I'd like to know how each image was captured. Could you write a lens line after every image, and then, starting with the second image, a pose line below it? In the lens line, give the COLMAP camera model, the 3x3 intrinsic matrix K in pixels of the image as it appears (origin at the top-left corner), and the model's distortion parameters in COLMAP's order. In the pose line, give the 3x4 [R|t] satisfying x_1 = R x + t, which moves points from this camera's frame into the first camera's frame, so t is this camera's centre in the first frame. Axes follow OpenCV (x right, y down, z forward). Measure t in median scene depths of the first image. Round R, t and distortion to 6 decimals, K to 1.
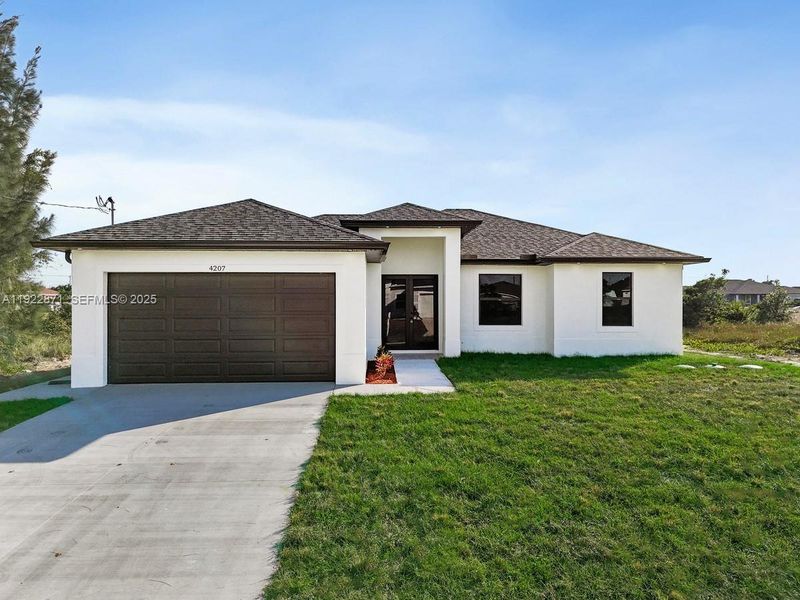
lens RADIAL K [[592.1, 0, 399.2], [0, 592.1, 302.2], [0, 0, 1]] dist [0.006195, 0.004565]
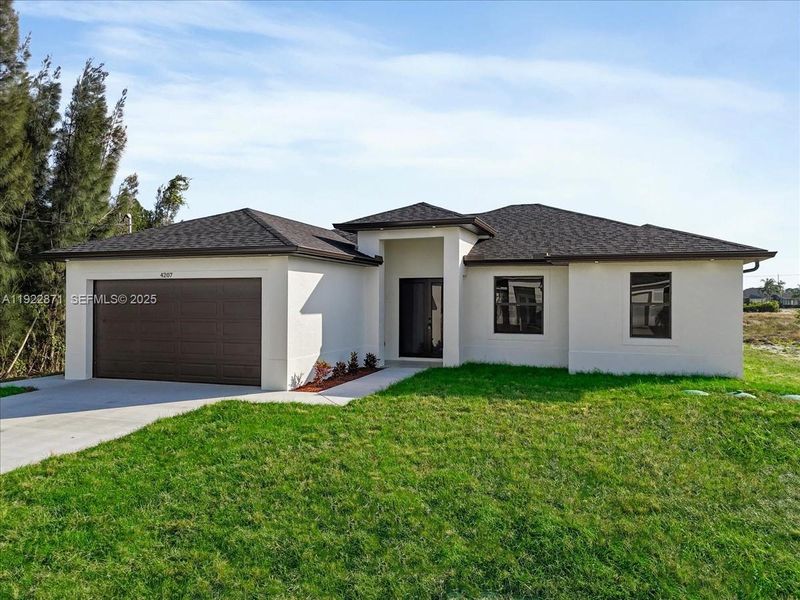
lens RADIAL K [[592.1, 0, 406.8], [0, 592.1, 304.0], [0, 0, 1]] dist [0.006195, 0.004565]
pose [[0.928660, 0.003348, -0.370918, 0.360058], [-0.005367, 0.999976, -0.004411, -0.001307], [0.370894, 0.006087, 0.928655, 0.118221]]
